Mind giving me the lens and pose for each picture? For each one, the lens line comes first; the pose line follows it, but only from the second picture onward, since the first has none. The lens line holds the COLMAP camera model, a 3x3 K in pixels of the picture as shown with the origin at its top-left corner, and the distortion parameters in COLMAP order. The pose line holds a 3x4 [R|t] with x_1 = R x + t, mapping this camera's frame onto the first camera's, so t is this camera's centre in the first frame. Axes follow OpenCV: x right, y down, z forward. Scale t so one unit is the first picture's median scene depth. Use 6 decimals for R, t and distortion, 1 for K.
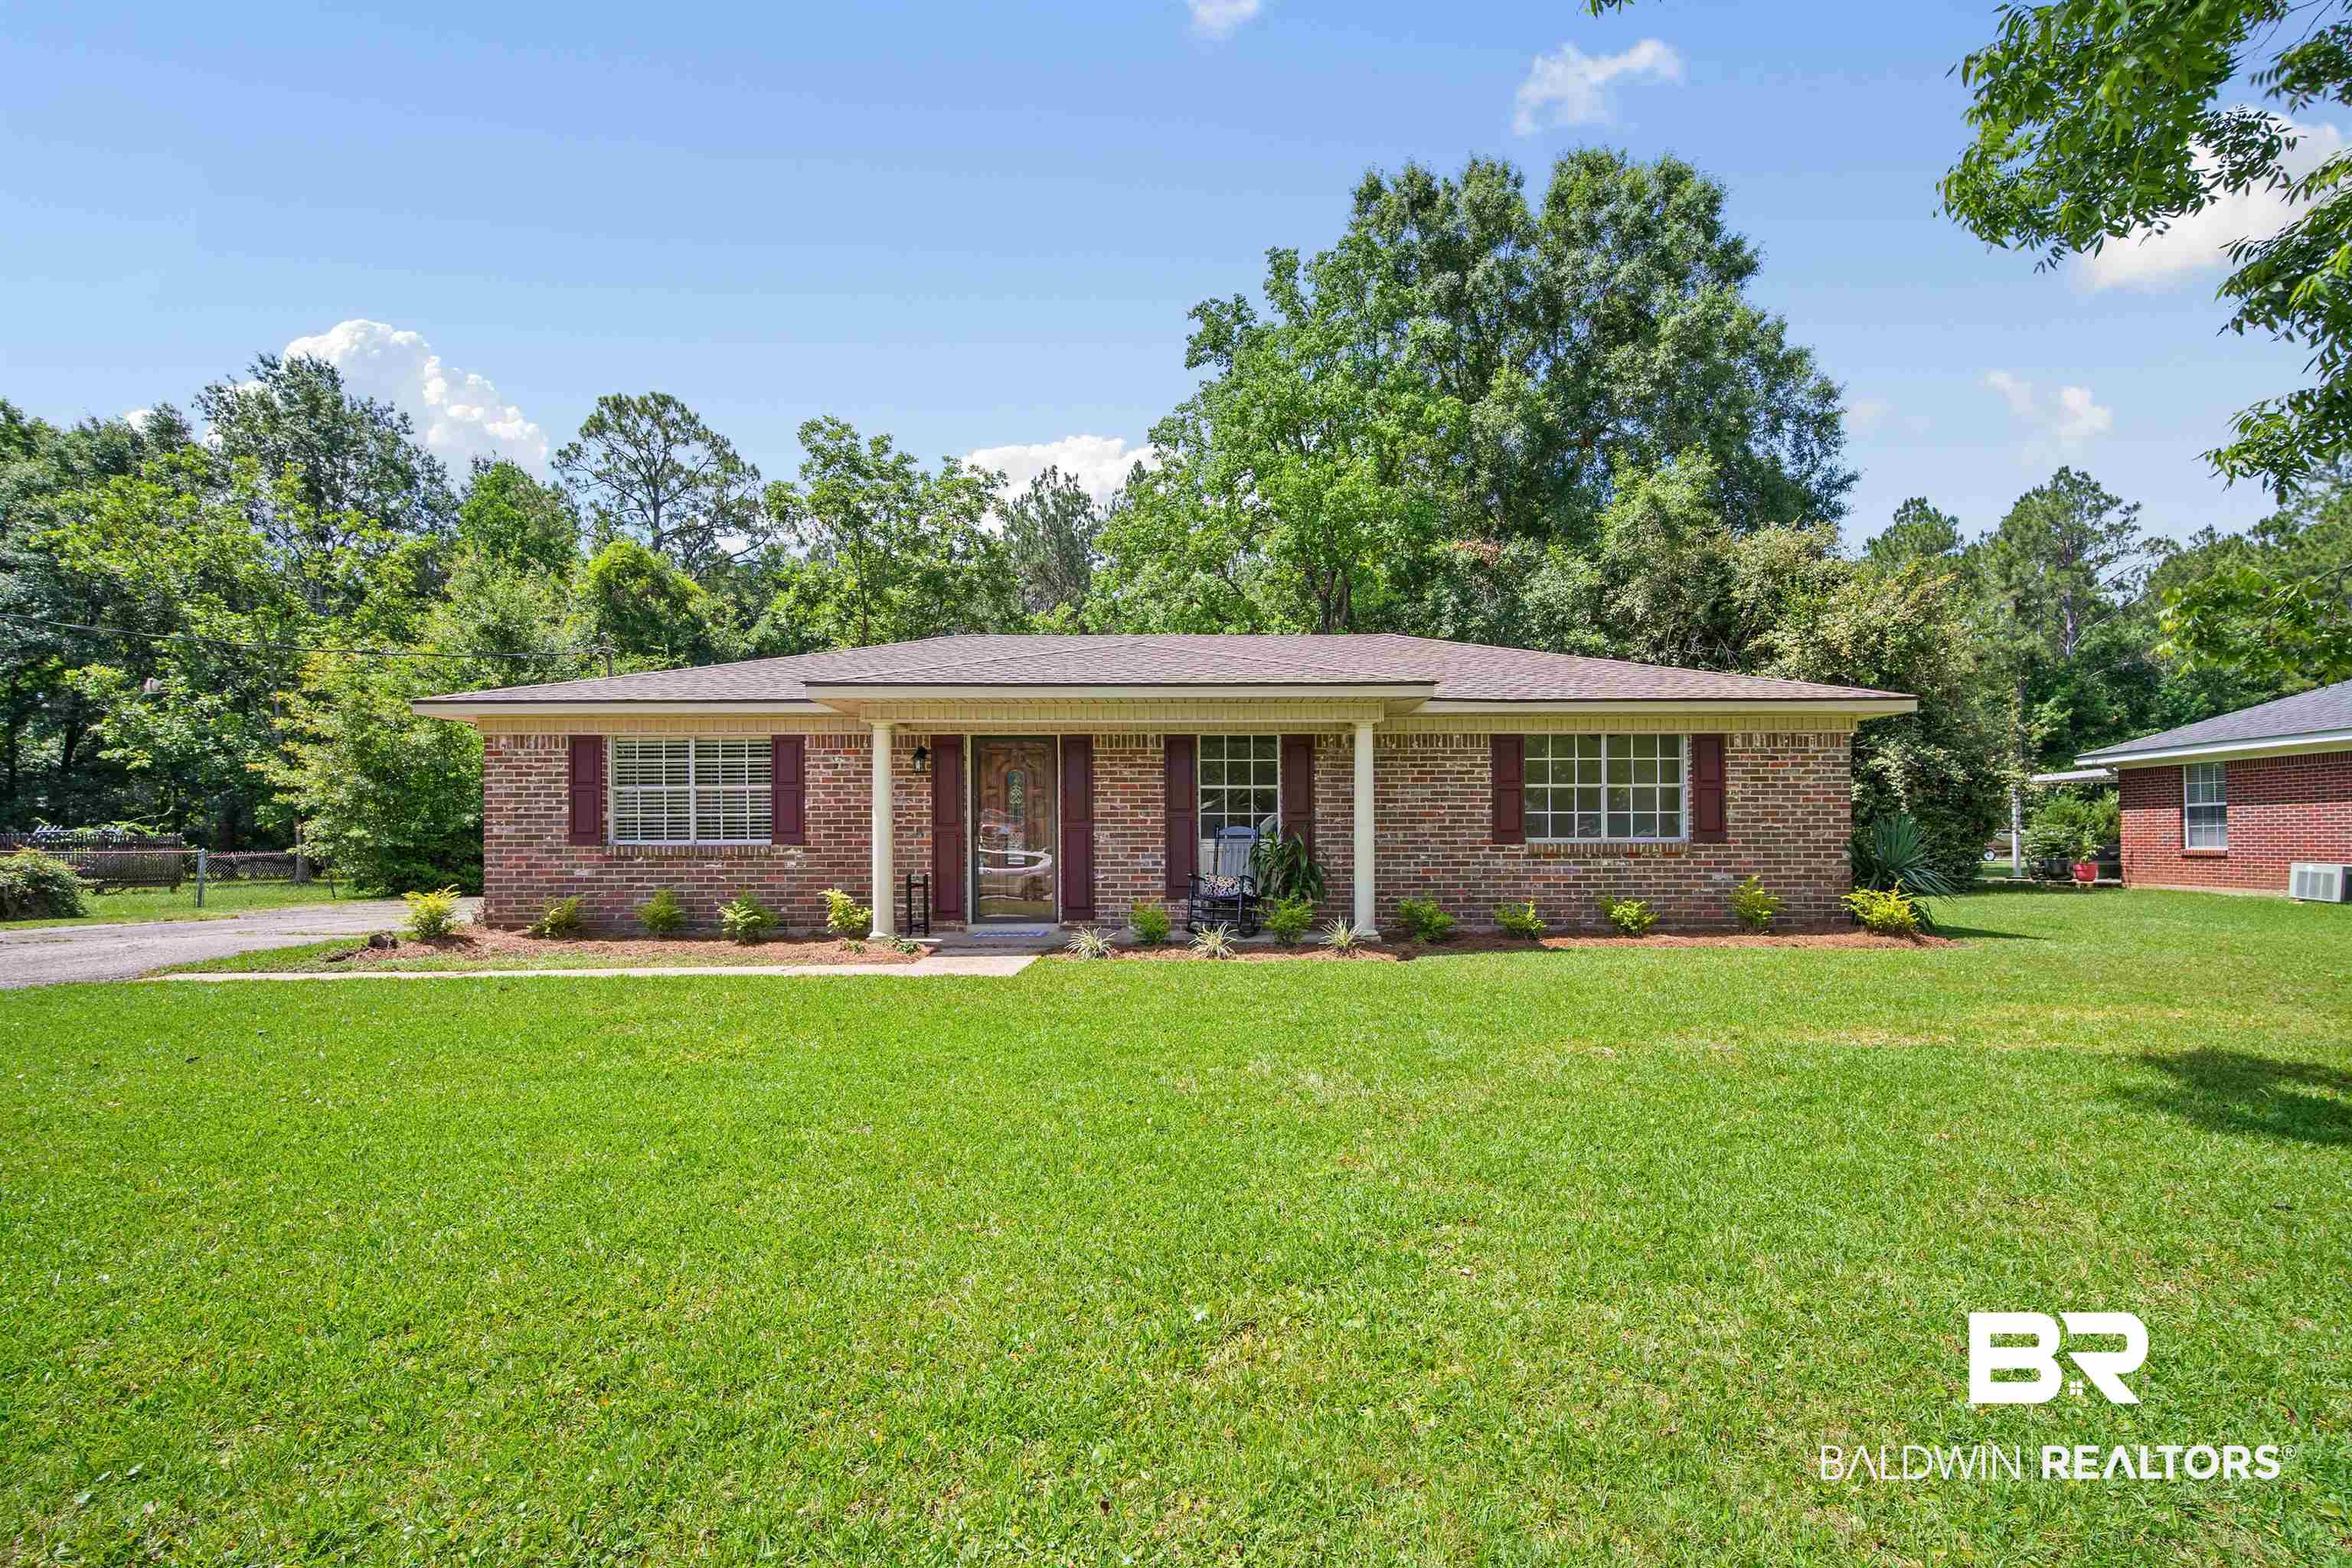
lens RADIAL K [[1066.1, 0, 1188.3], [0, 1066.1, 845.8], [0, 0, 1]] dist [-0.000966, 0.000053]
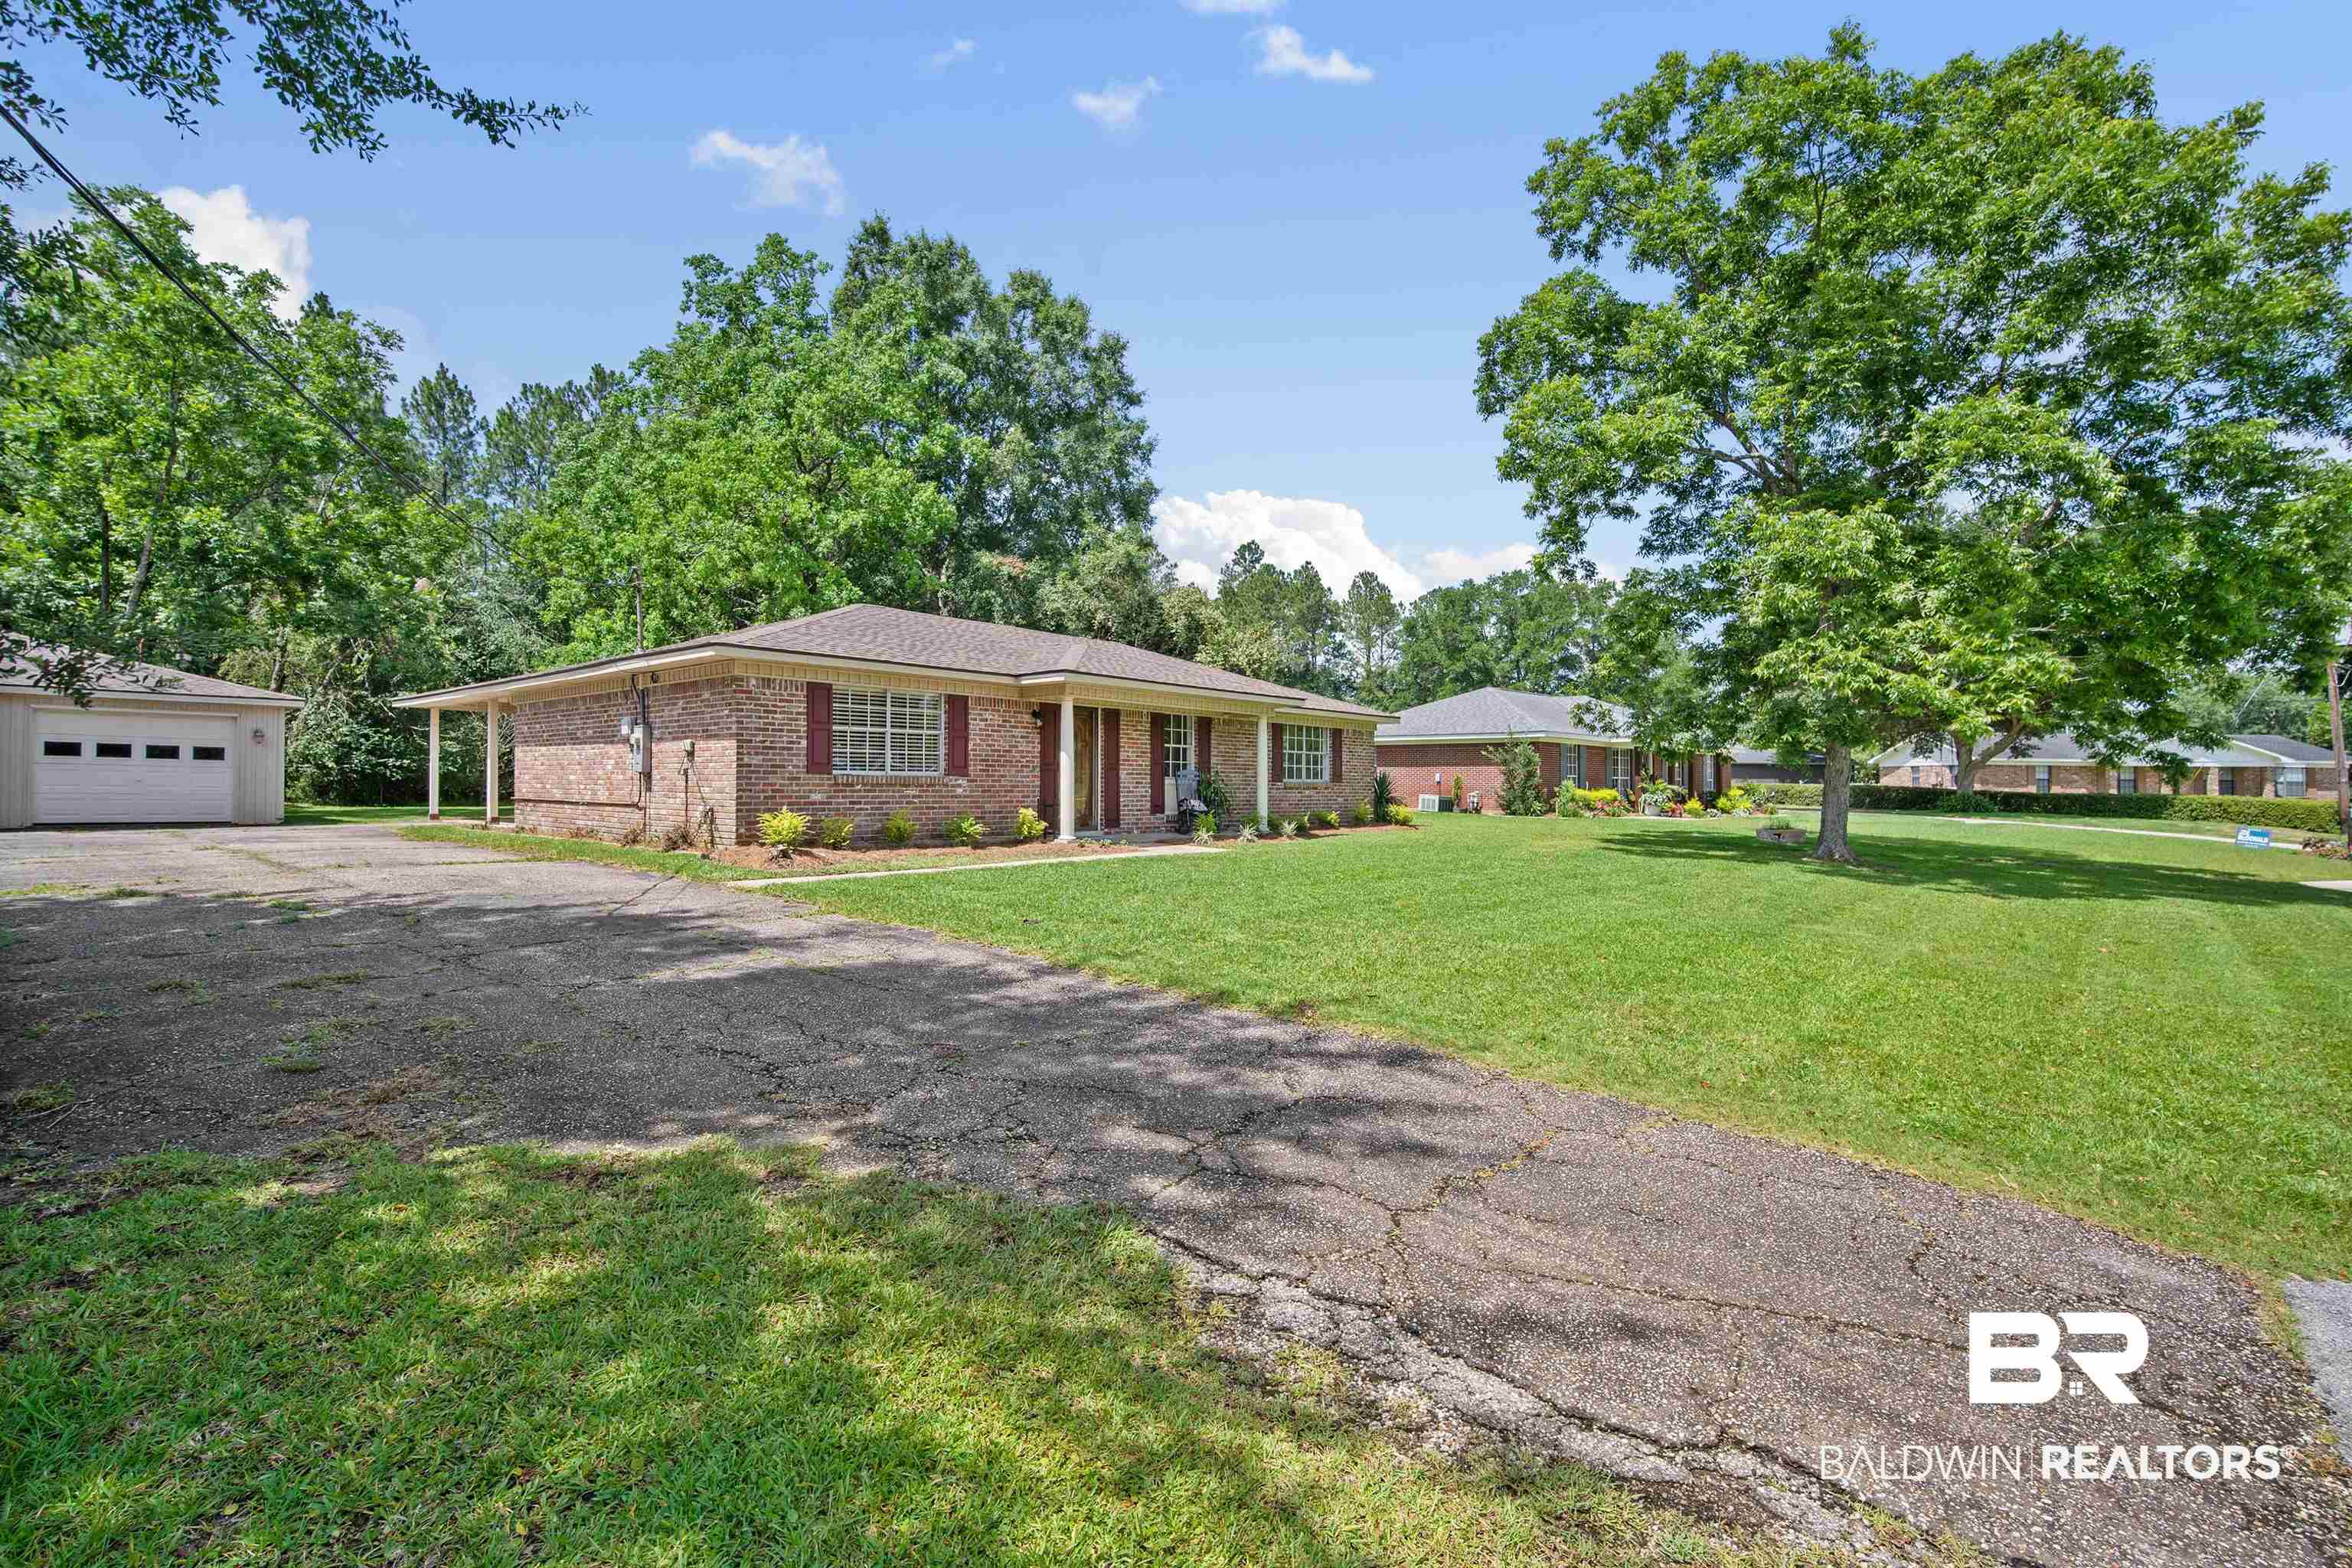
lens RADIAL K [[1041.6, 0, 1173.8], [0, 1041.6, 795.3], [0, 0, 1]] dist [0.005015, 0.001650]
pose [[0.670052, 0.002778, 0.742309, -1.169741], [-0.014364, 0.999854, 0.009223, 0.006862], [-0.742175, -0.016842, 0.669994, -0.085283]]
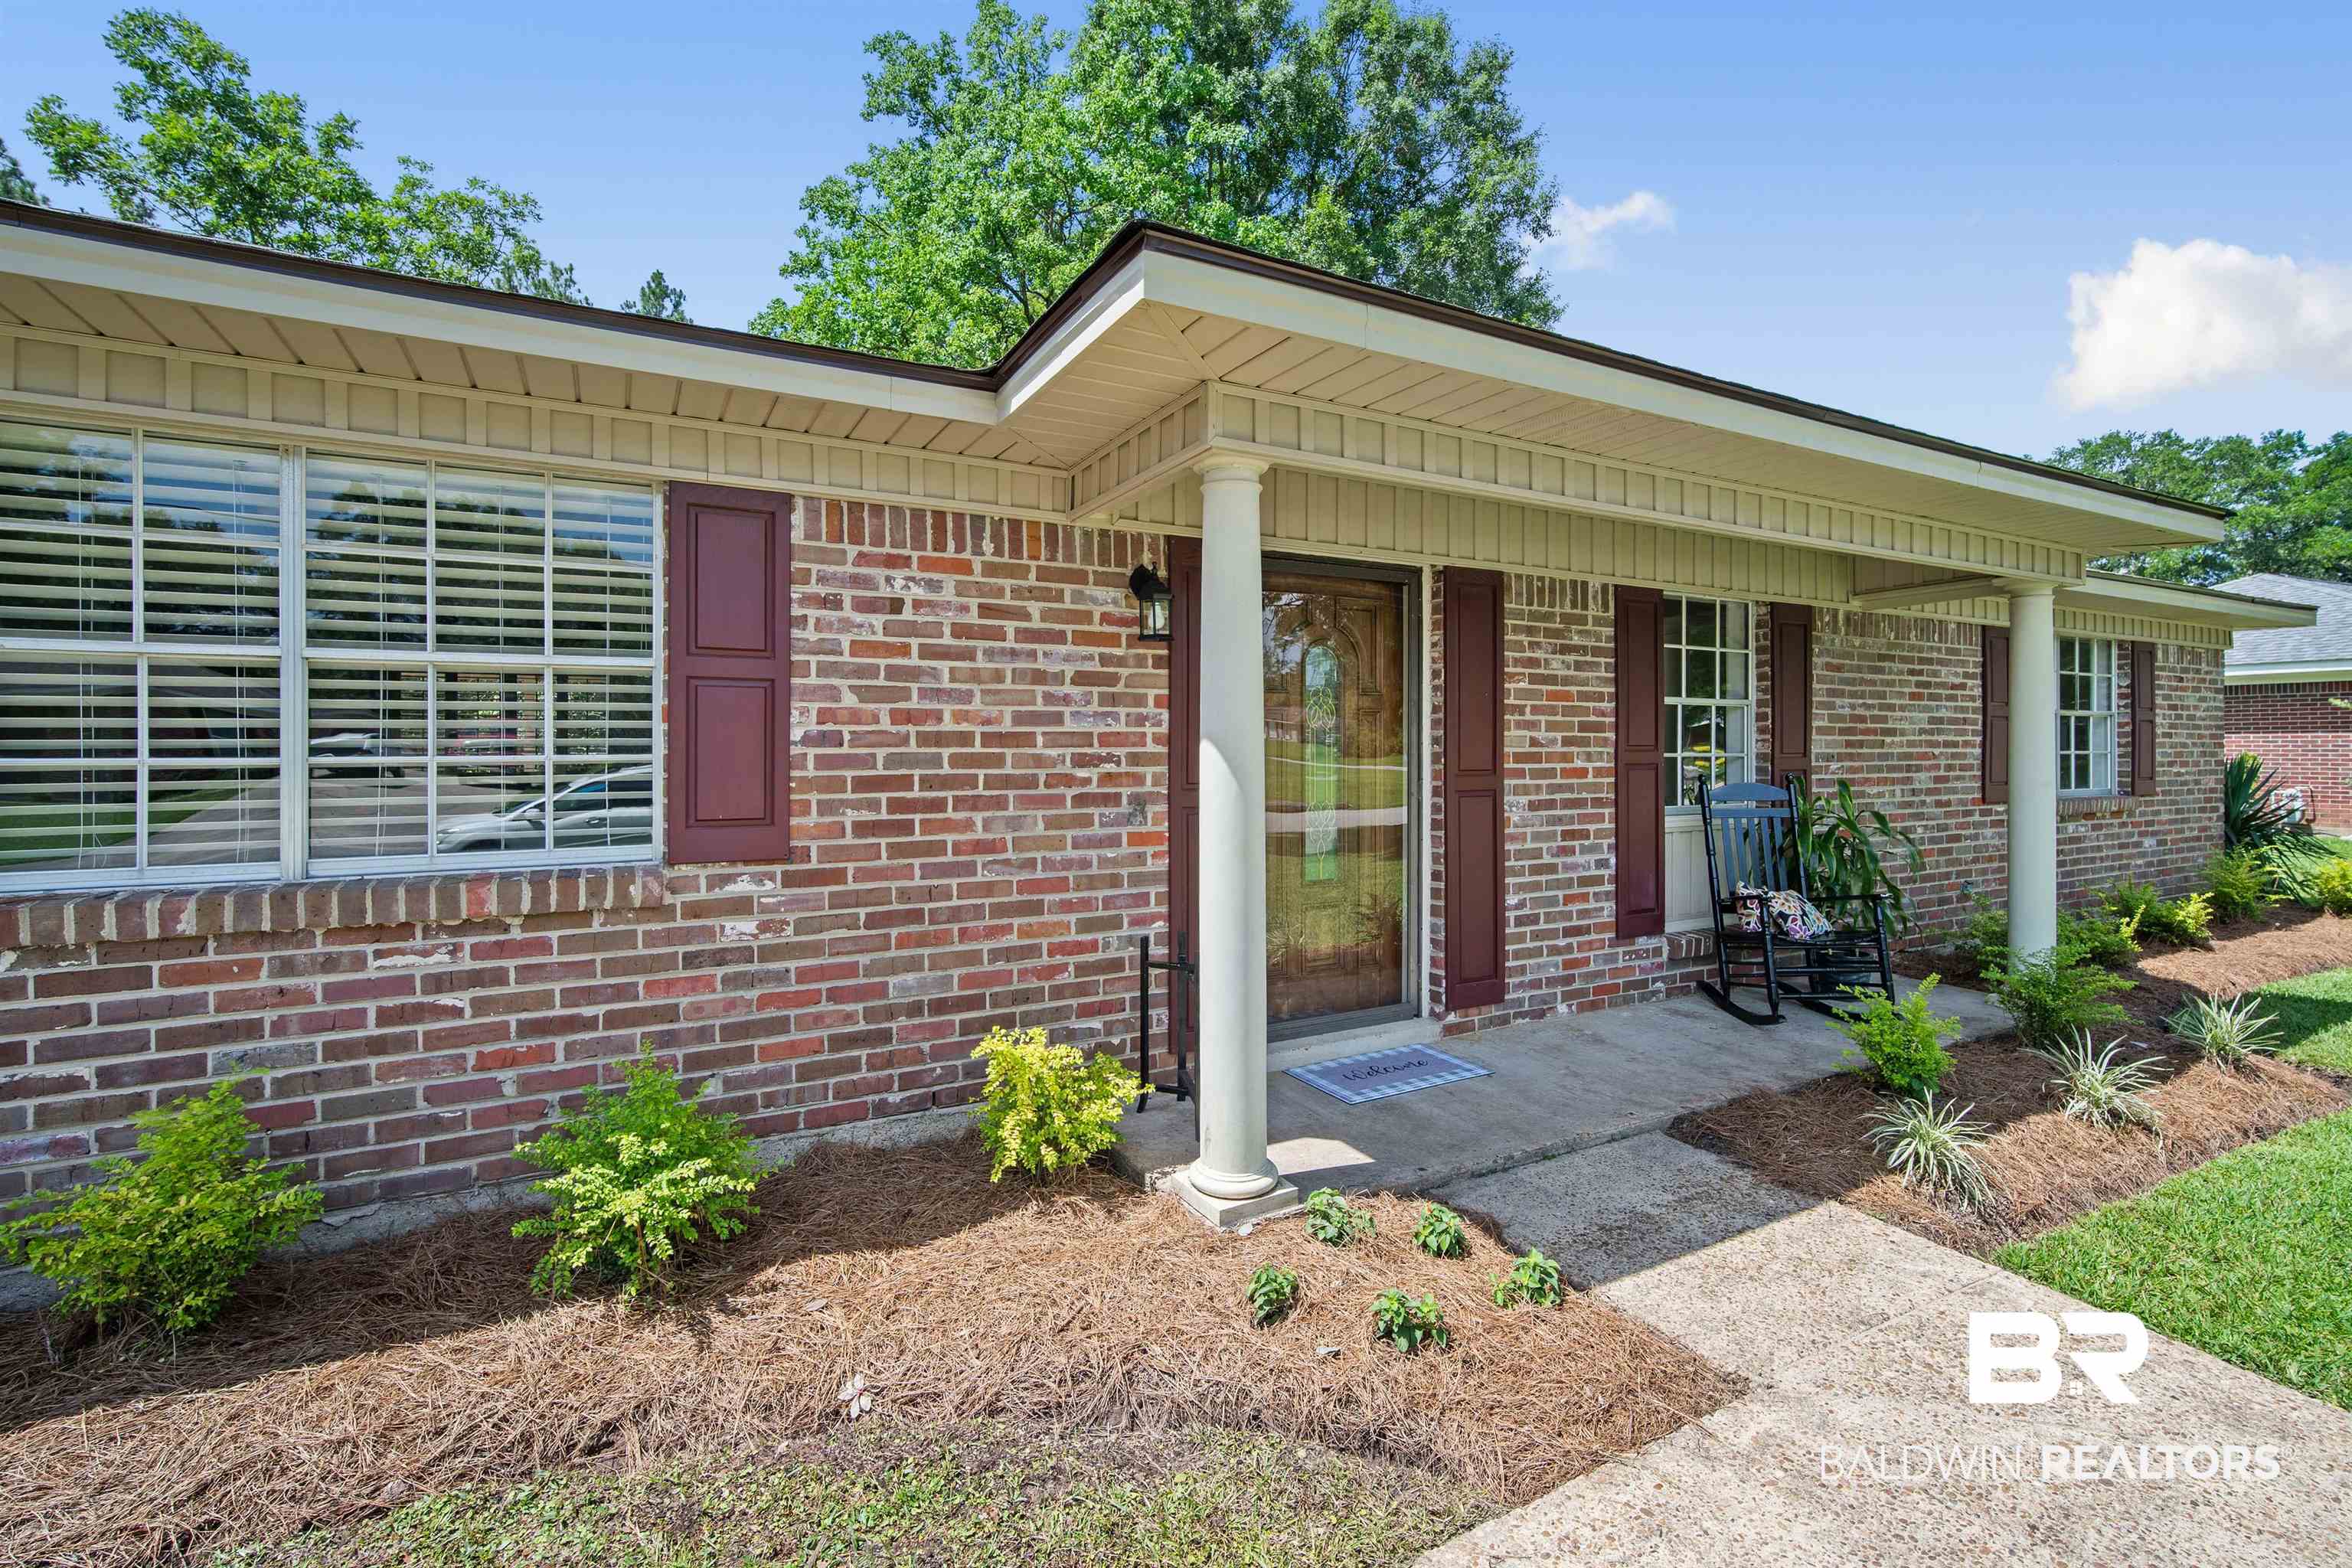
lens RADIAL K [[1041.6, 0, 1186.8], [0, 1041.6, 751.8], [0, 0, 1]] dist [0.005015, 0.001650]
pose [[0.880282, 0.000823, 0.474450, -0.400527], [-0.003350, 0.999984, 0.004481, -0.033350], [-0.474439, -0.005534, 0.880271, 0.688712]]
